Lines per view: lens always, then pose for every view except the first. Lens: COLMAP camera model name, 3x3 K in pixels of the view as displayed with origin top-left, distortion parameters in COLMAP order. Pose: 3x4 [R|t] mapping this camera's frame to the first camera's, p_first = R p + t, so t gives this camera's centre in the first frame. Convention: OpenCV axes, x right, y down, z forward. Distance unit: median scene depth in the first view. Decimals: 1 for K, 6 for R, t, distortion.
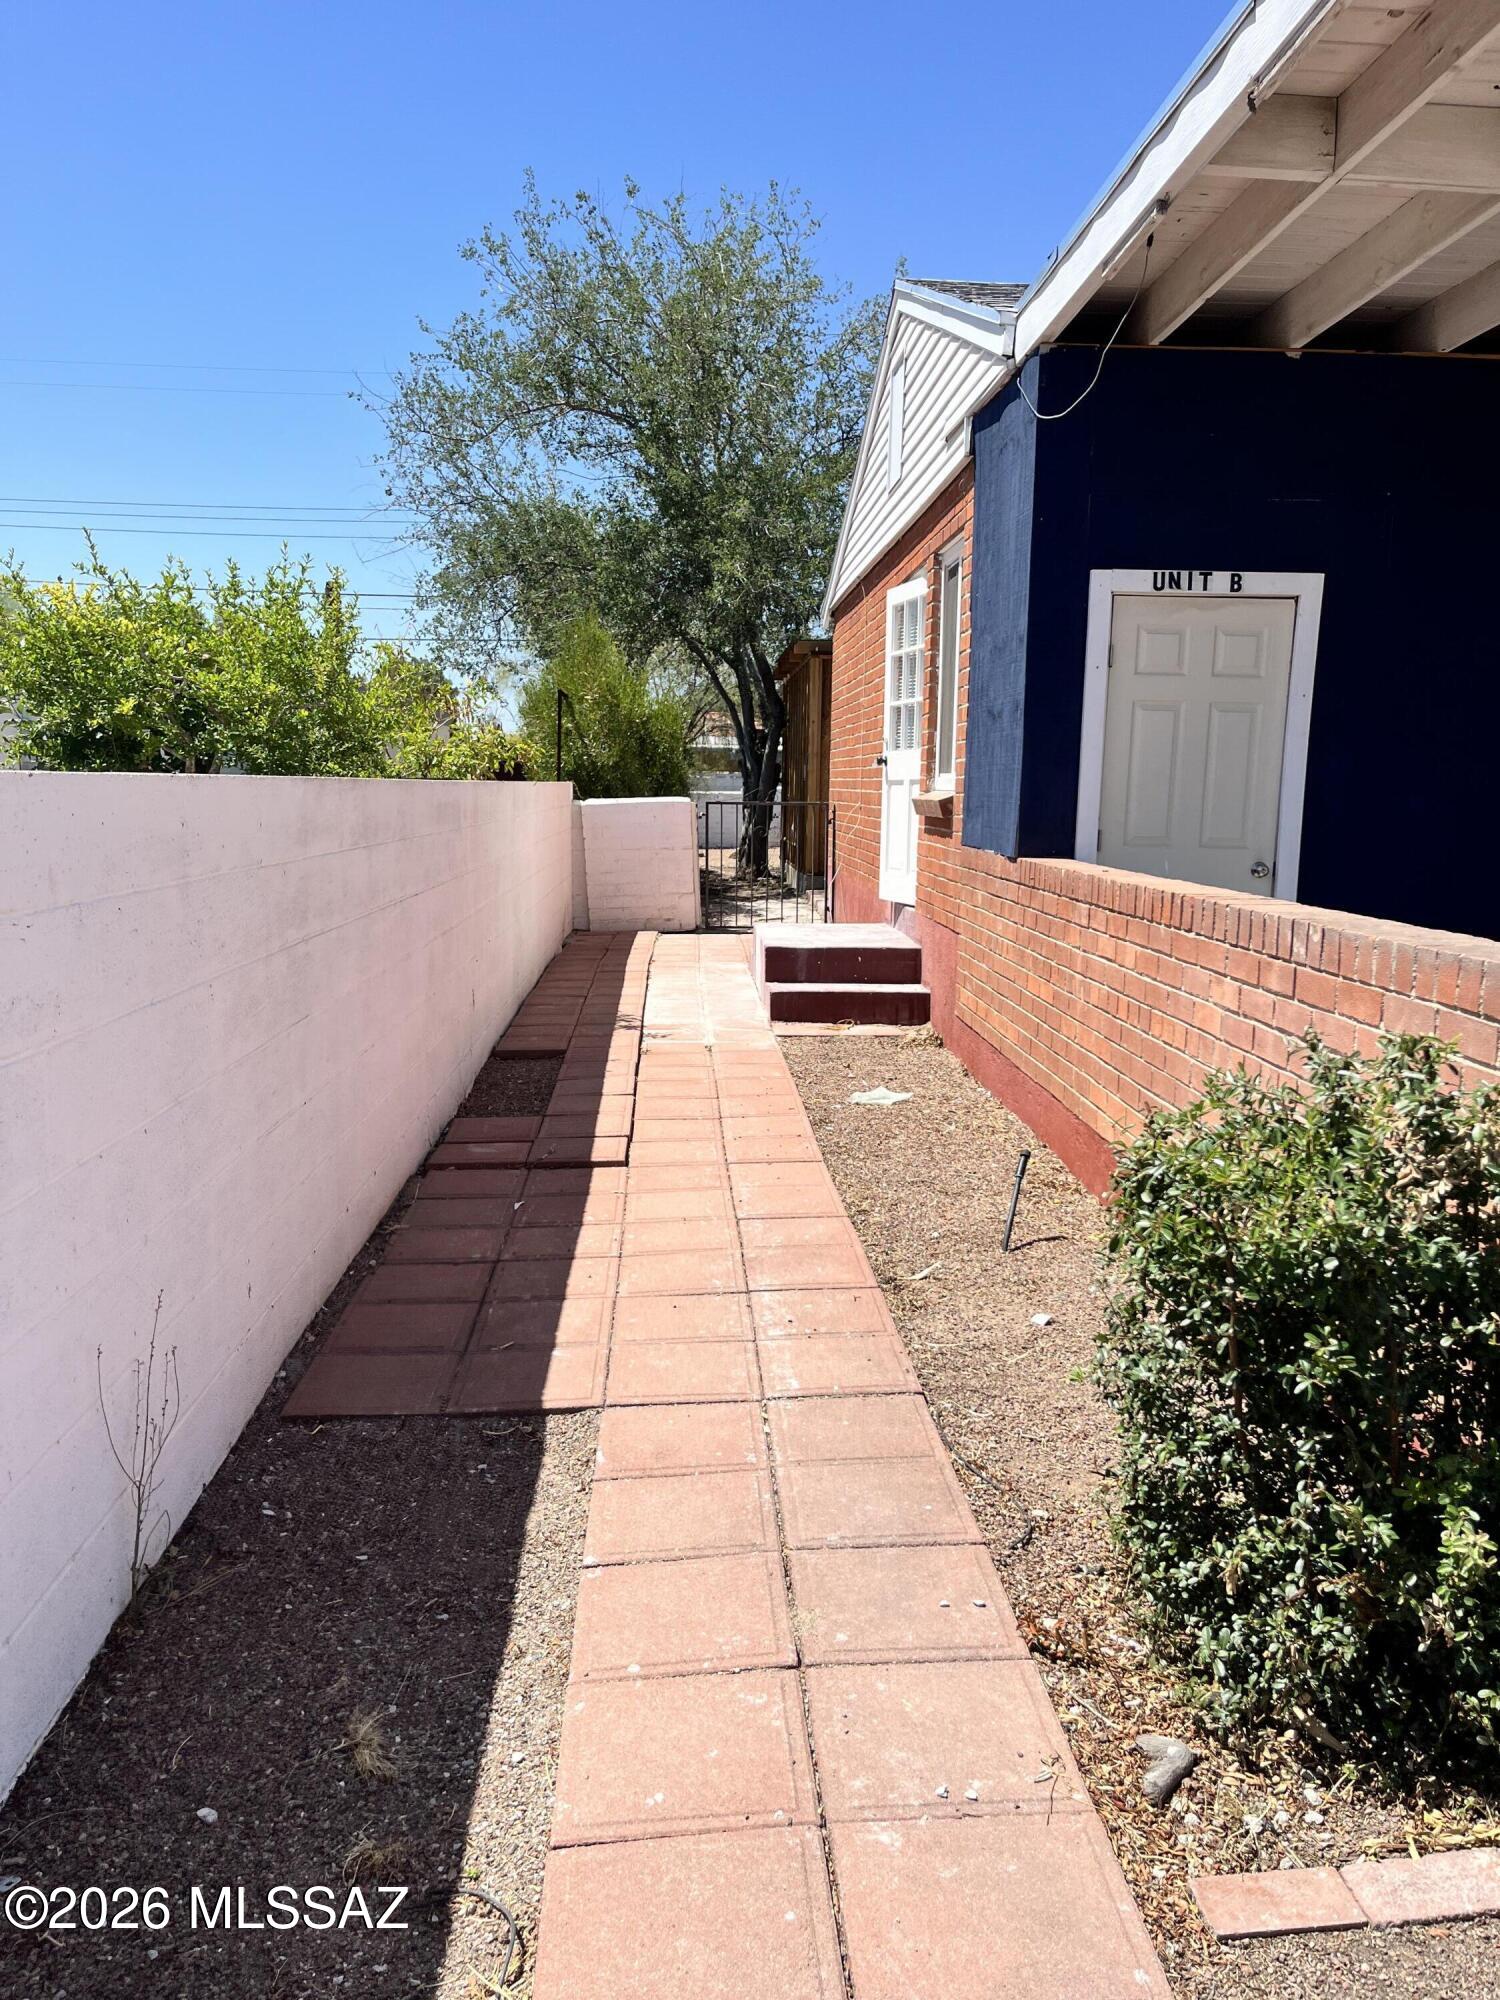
lens RADIAL K [[1497.9, 0, 750.0], [0, 1497.9, 1000.0], [0, 0, 1]] dist [0.009558, 0.002084]
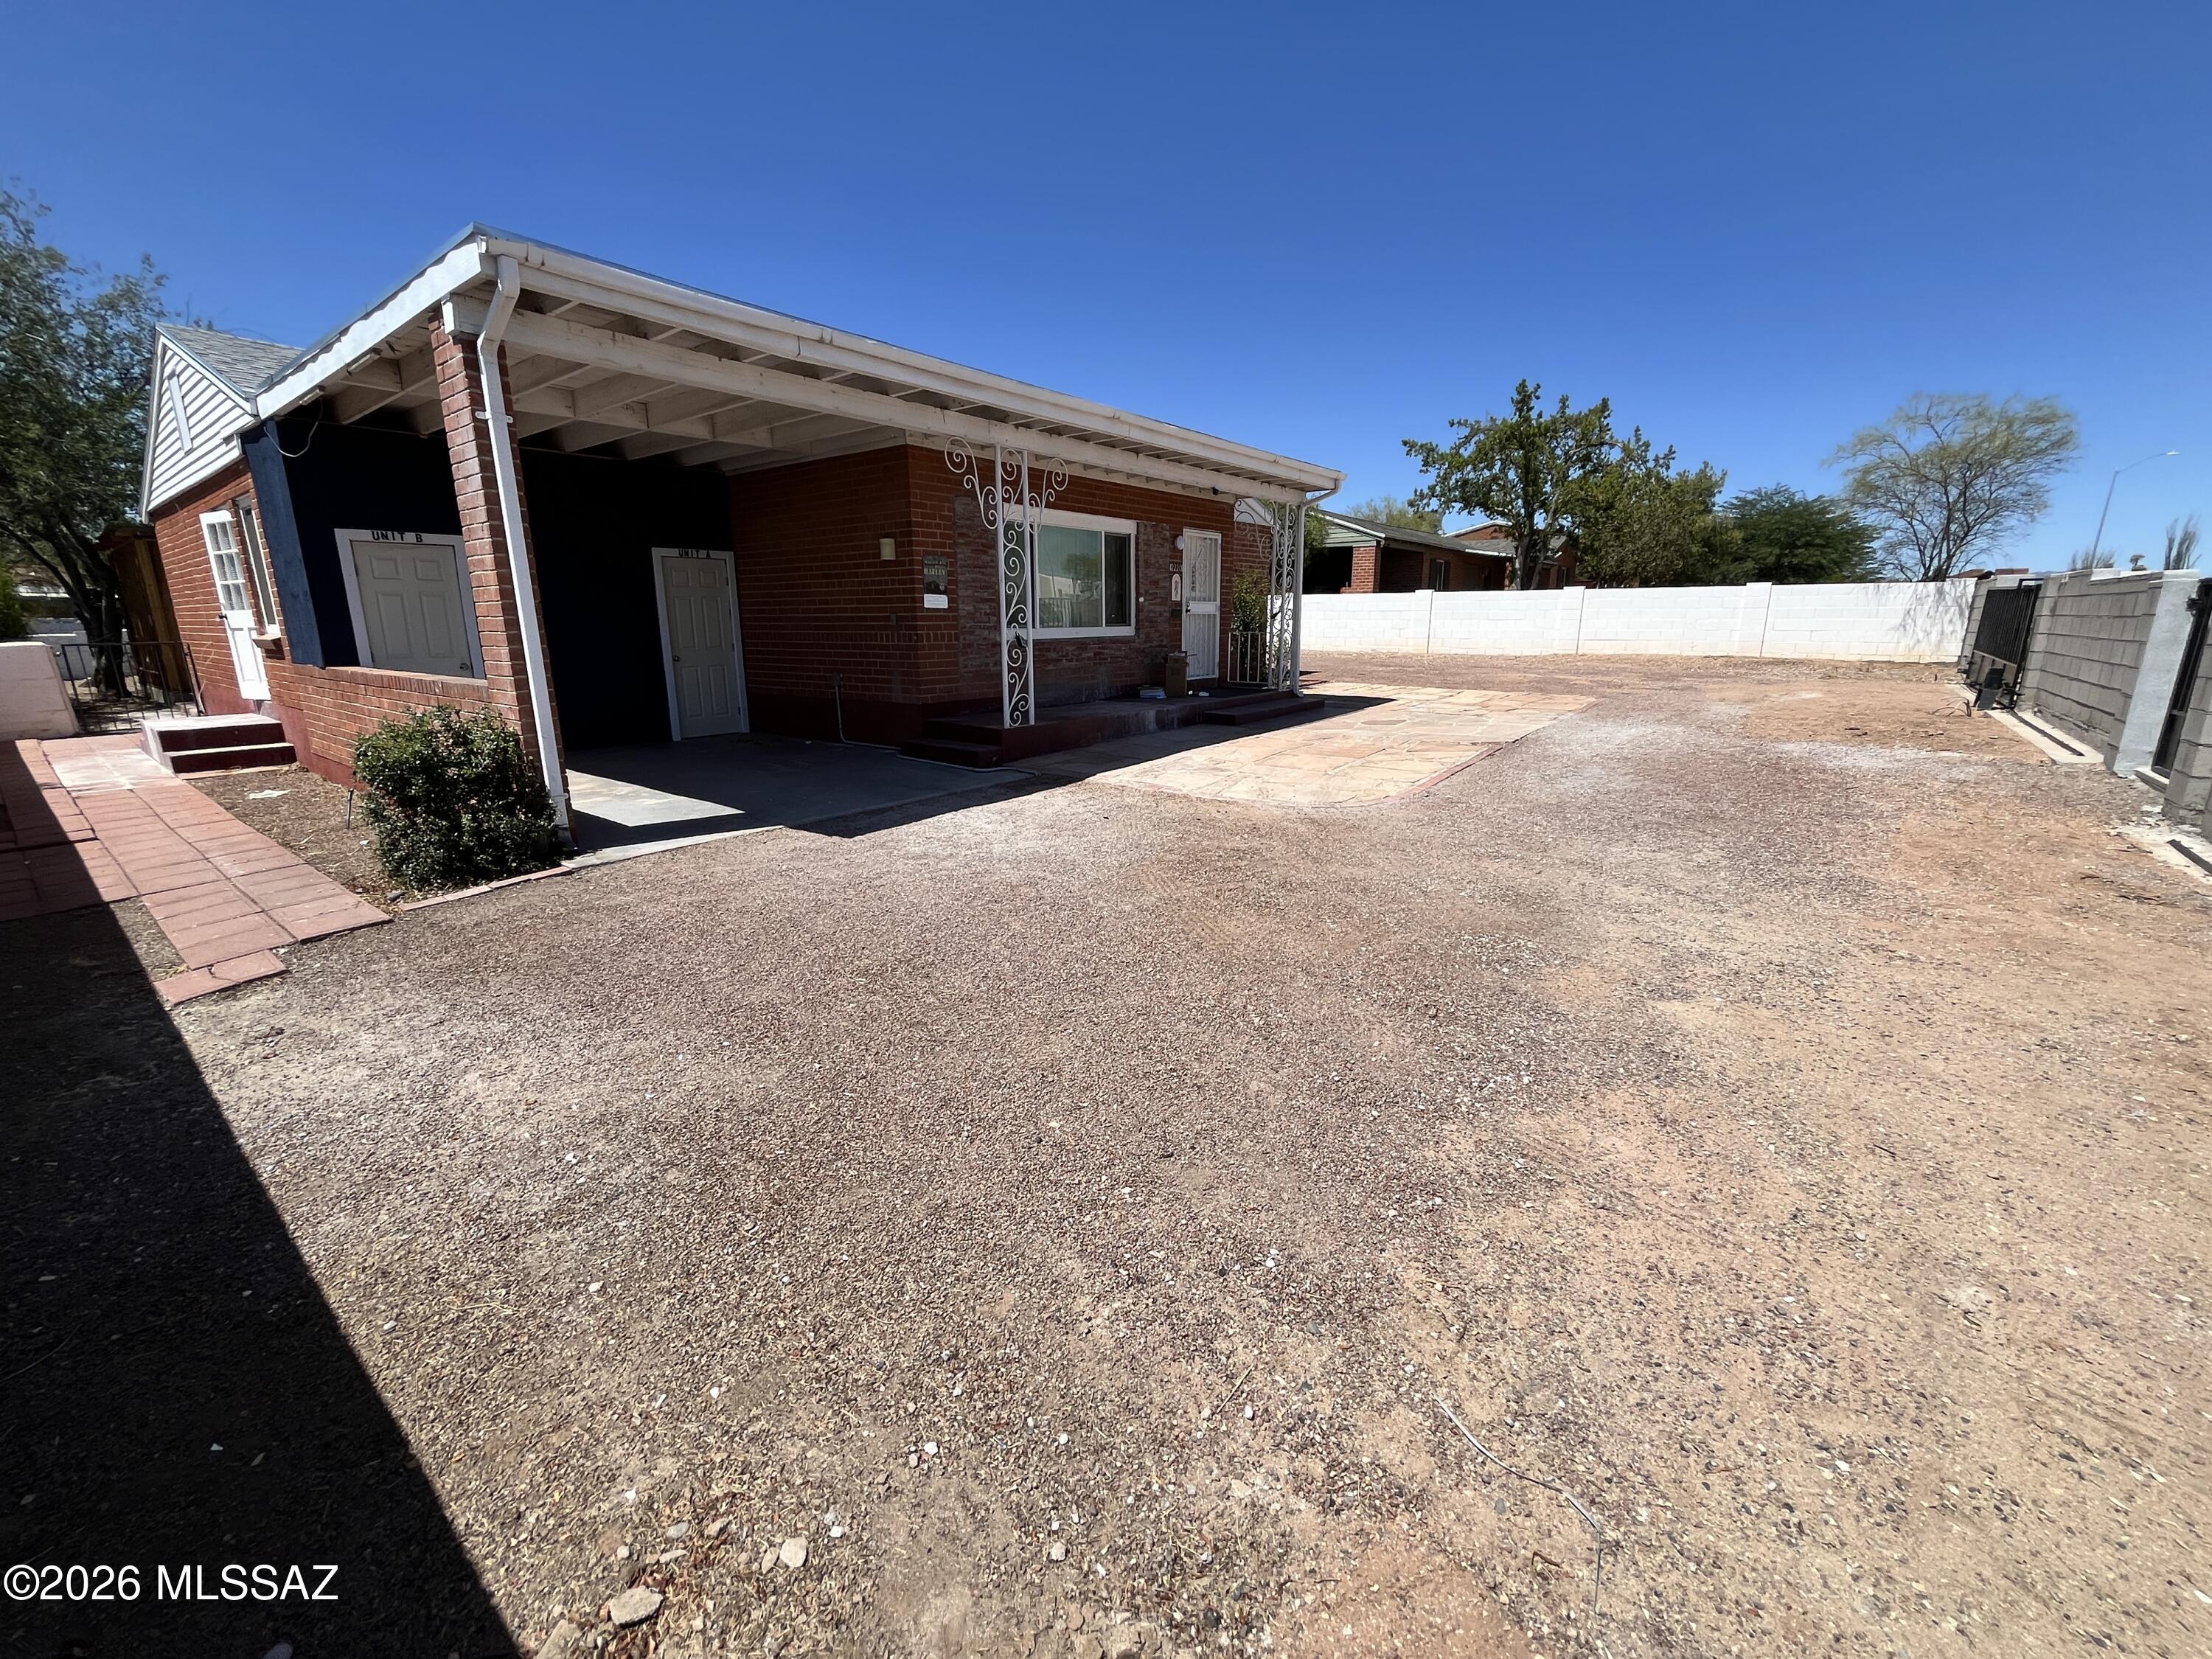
lens RADIAL K [[893.0, 0, 1117.1], [0, 893.0, 834.9], [0, 0, 1]] dist [-0.003299, 0.000209]
pose [[0.653613, -0.196759, 0.730805, -0.038957], [0.122286, 0.980382, 0.154585, 0.056228], [-0.746884, -0.011672, 0.664852, -0.476917]]
